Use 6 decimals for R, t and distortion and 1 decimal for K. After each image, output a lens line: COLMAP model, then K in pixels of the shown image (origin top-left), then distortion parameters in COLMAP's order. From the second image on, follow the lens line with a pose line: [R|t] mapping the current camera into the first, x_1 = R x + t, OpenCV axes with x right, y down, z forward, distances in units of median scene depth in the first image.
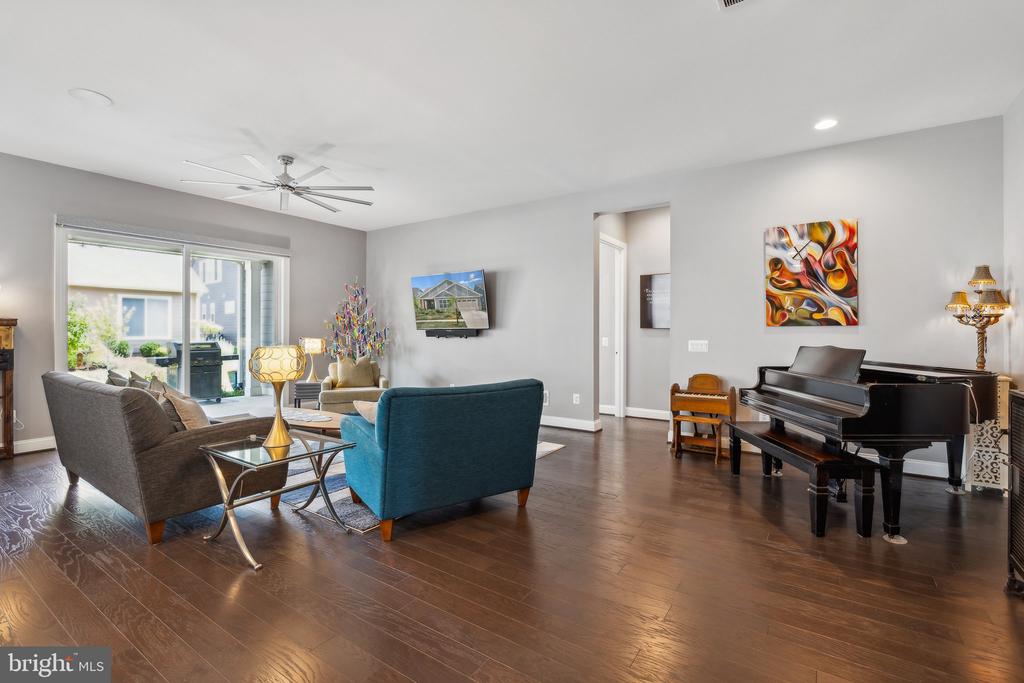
lens RADIAL K [[459.8, 0, 514.3], [0, 459.8, 336.0], [0, 0, 1]] dist [-0.002609, -0.000427]
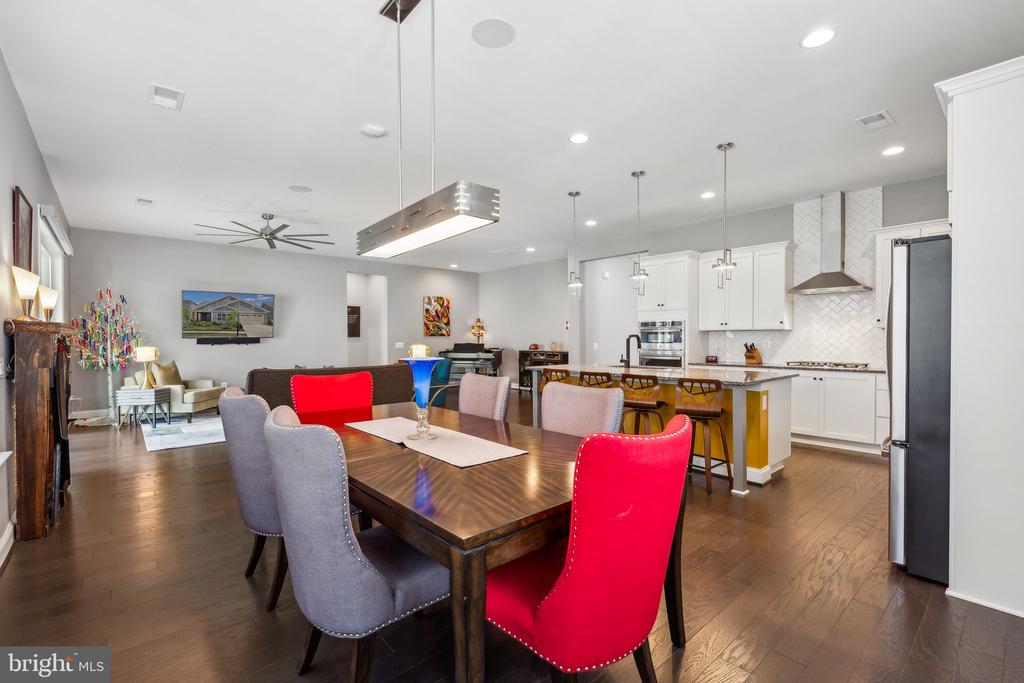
lens RADIAL K [[459.8, 0, 512.9], [0, 459.8, 339.0], [0, 0, 1]] dist [-0.002609, -0.000427]
pose [[0.255487, -0.012929, 0.966726, -1.748420], [0.005669, 0.999913, 0.011875, -0.033830], [-0.966796, 0.002447, 0.255538, -0.077886]]
